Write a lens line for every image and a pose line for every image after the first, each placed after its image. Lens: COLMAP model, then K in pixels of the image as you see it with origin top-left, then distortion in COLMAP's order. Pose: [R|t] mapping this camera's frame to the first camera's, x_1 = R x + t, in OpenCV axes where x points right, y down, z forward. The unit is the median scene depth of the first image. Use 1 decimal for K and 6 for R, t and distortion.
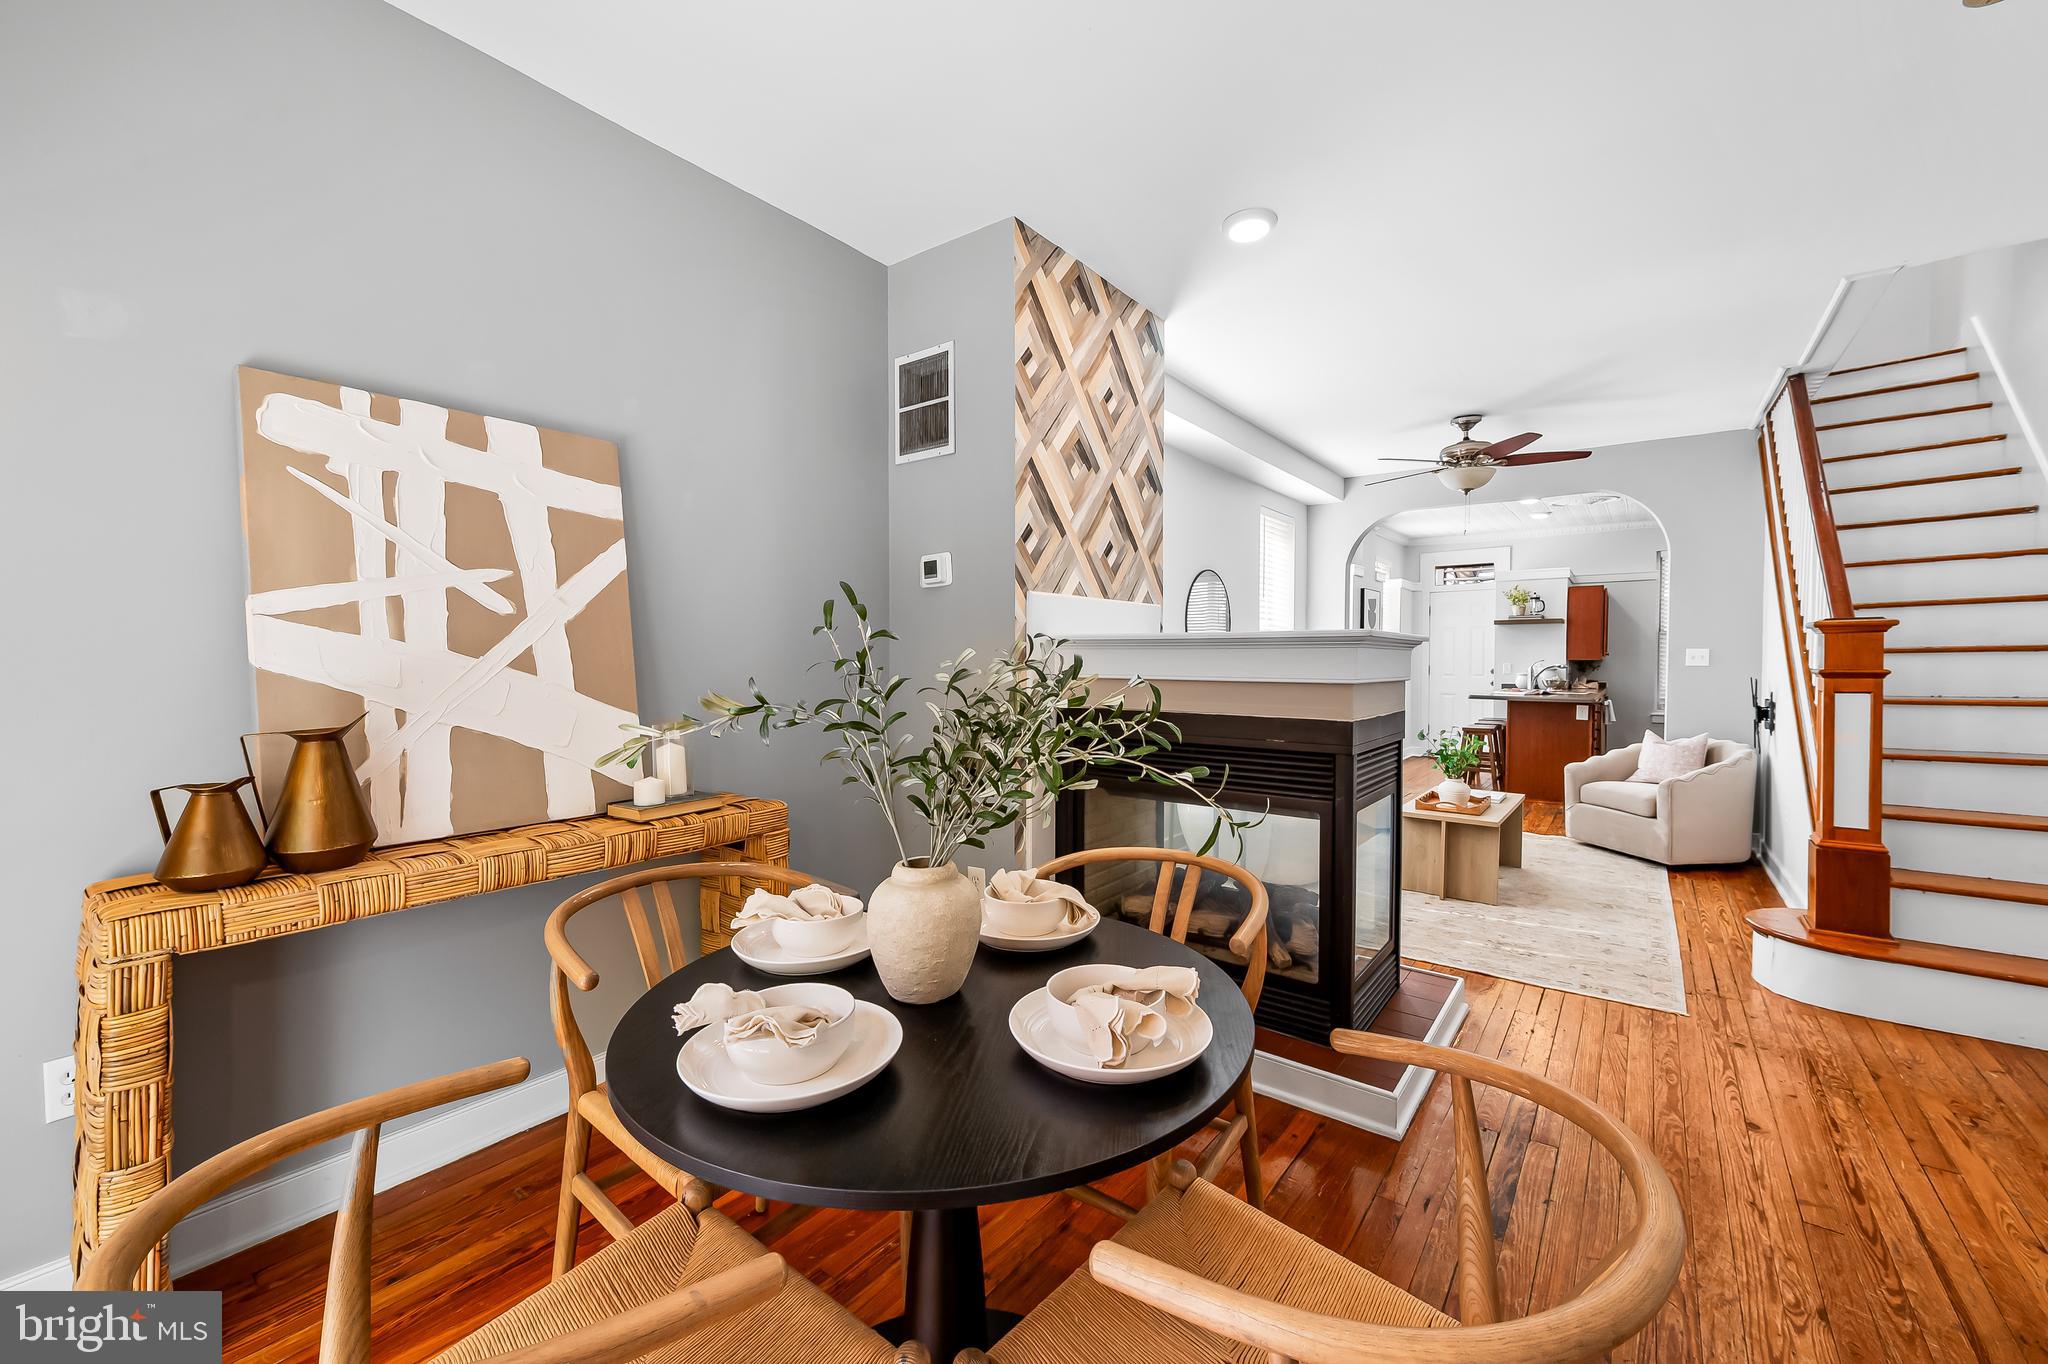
lens RADIAL K [[823.2, 0, 1027.7], [0, 823.2, 684.4], [0, 0, 1]] dist [0.011105, -0.002153]
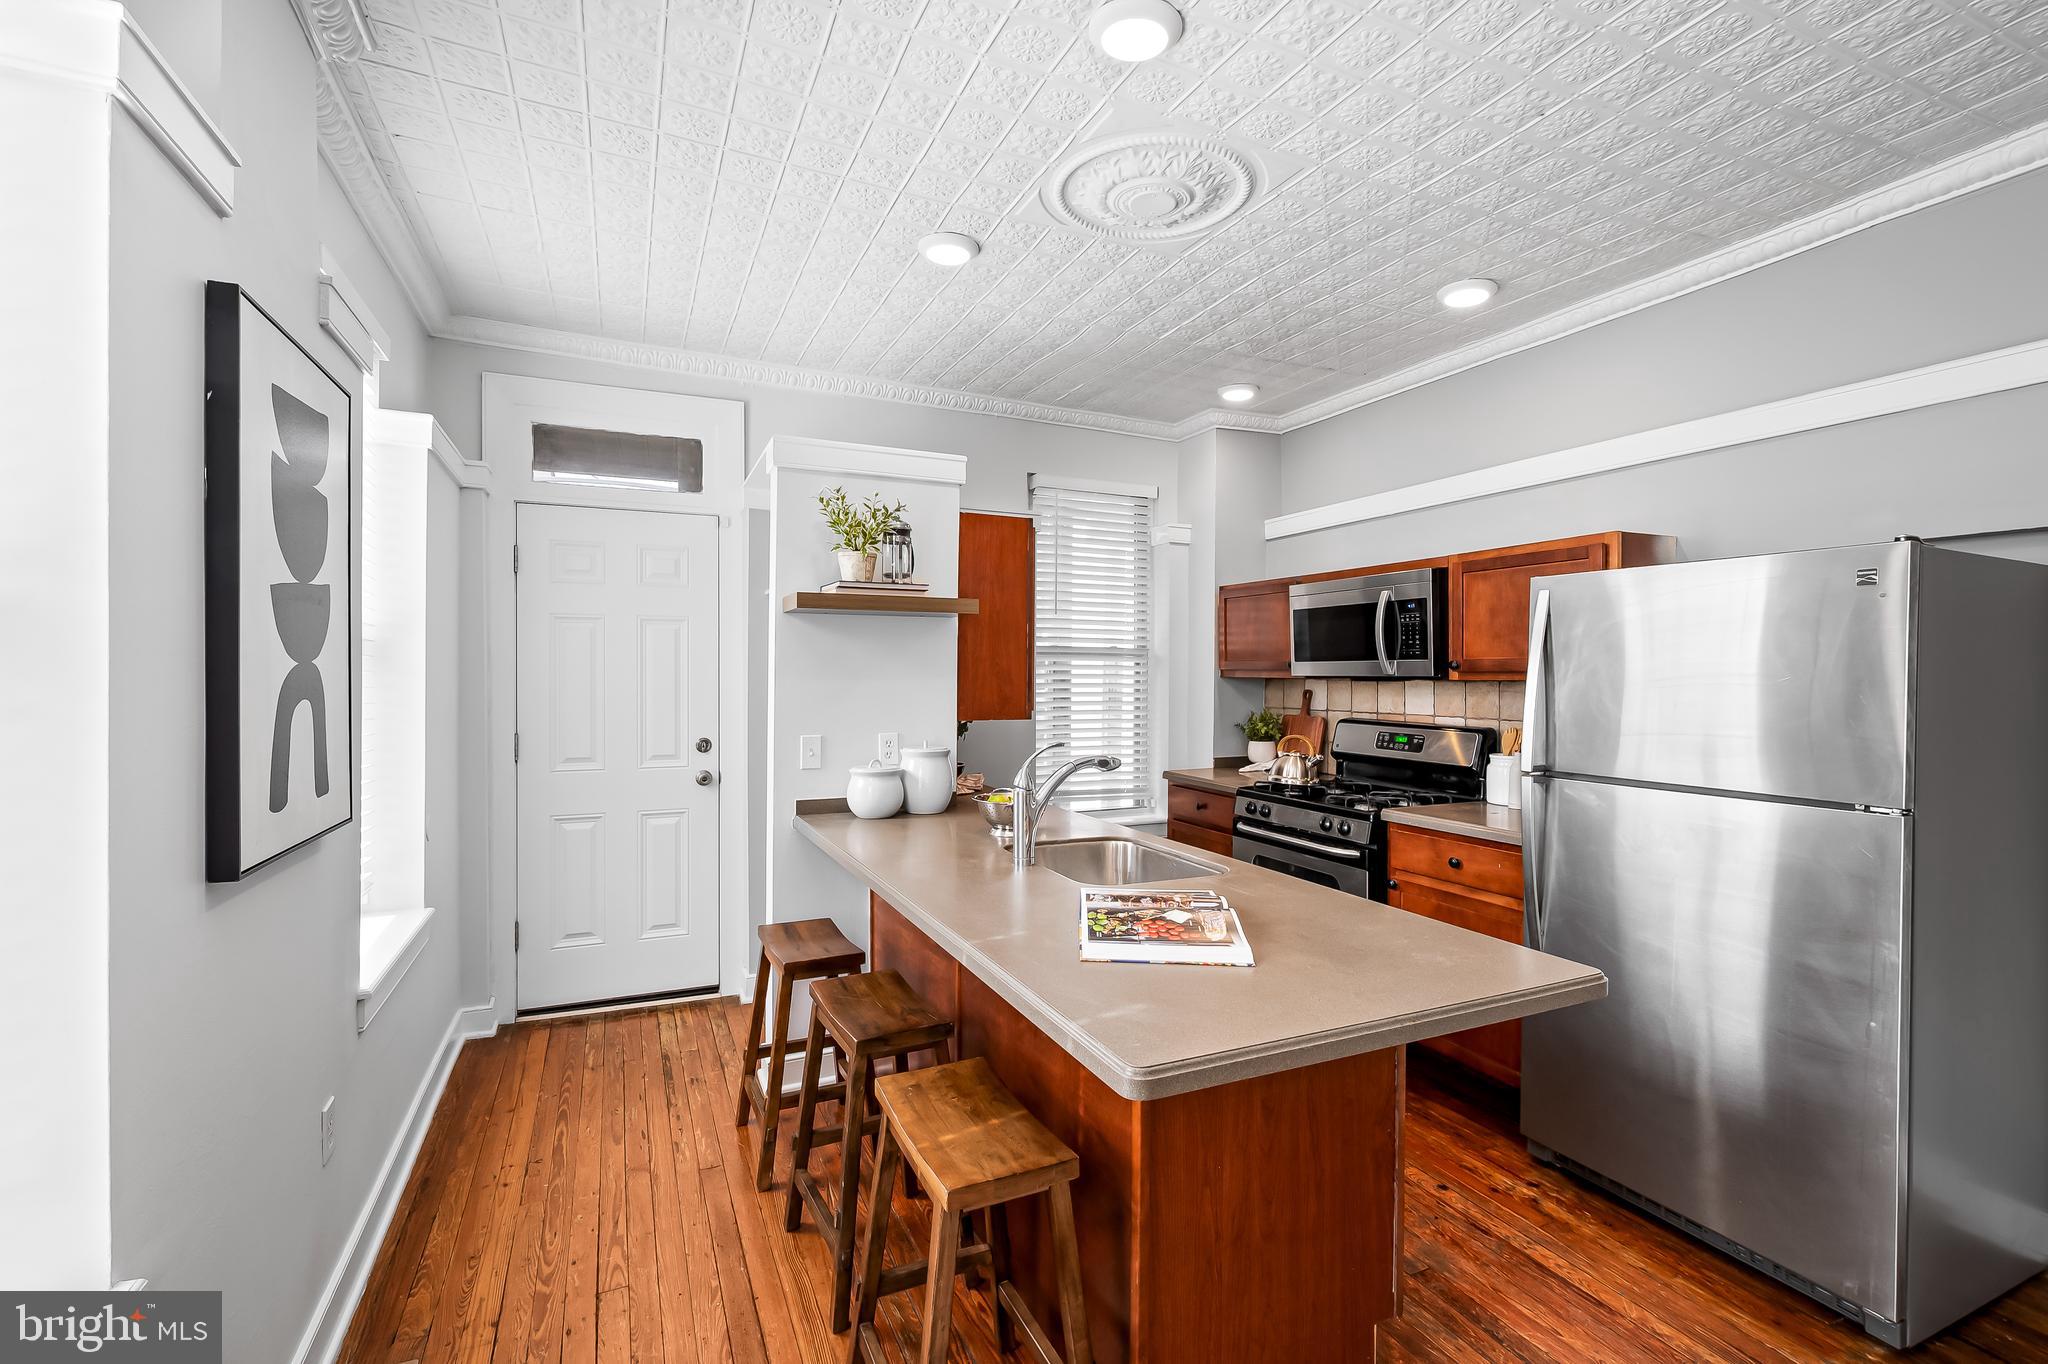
lens RADIAL K [[910.0, 0, 1033.3], [0, 910.0, 680.2], [0, 0, 1]] dist [0.009759, -0.000036]
pose [[0.476756, 0.009968, 0.878979, 0.822016], [0.014266, 0.999716, -0.019075, -0.099817], [-0.878920, 0.021634, 0.476478, 1.959476]]
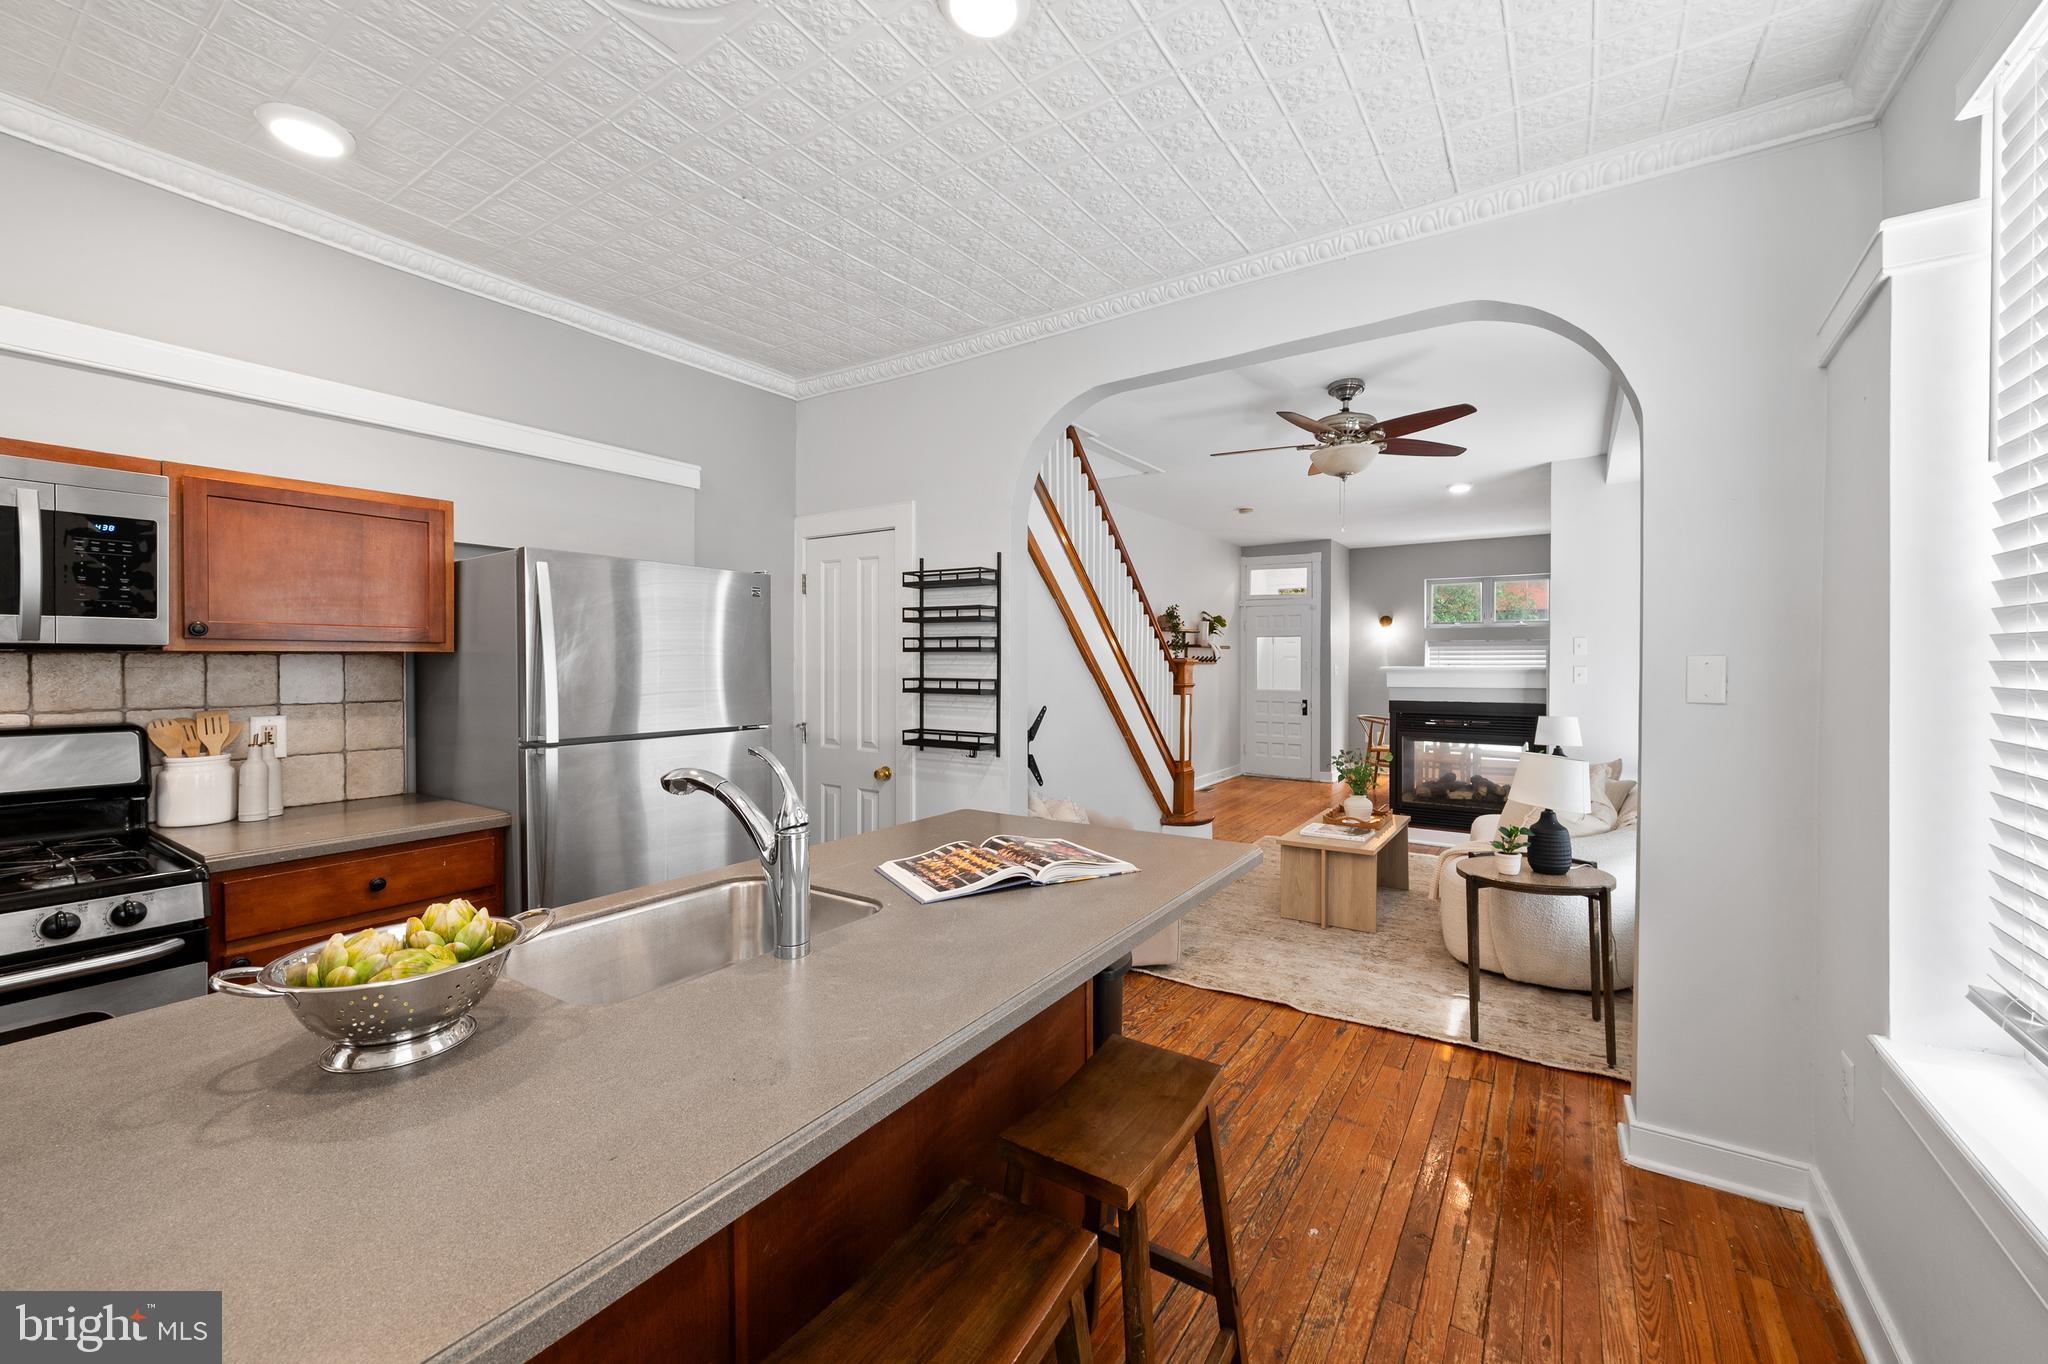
lens RADIAL K [[823.2, 0, 1025.7], [0, 823.2, 673.6], [0, 0, 1]] dist [0.011105, -0.002153]
pose [[-0.998864, 0.012607, -0.045957, 1.308467], [0.010672, 0.999056, 0.042115, -0.114811], [0.046444, 0.041577, -0.998055, 2.641115]]
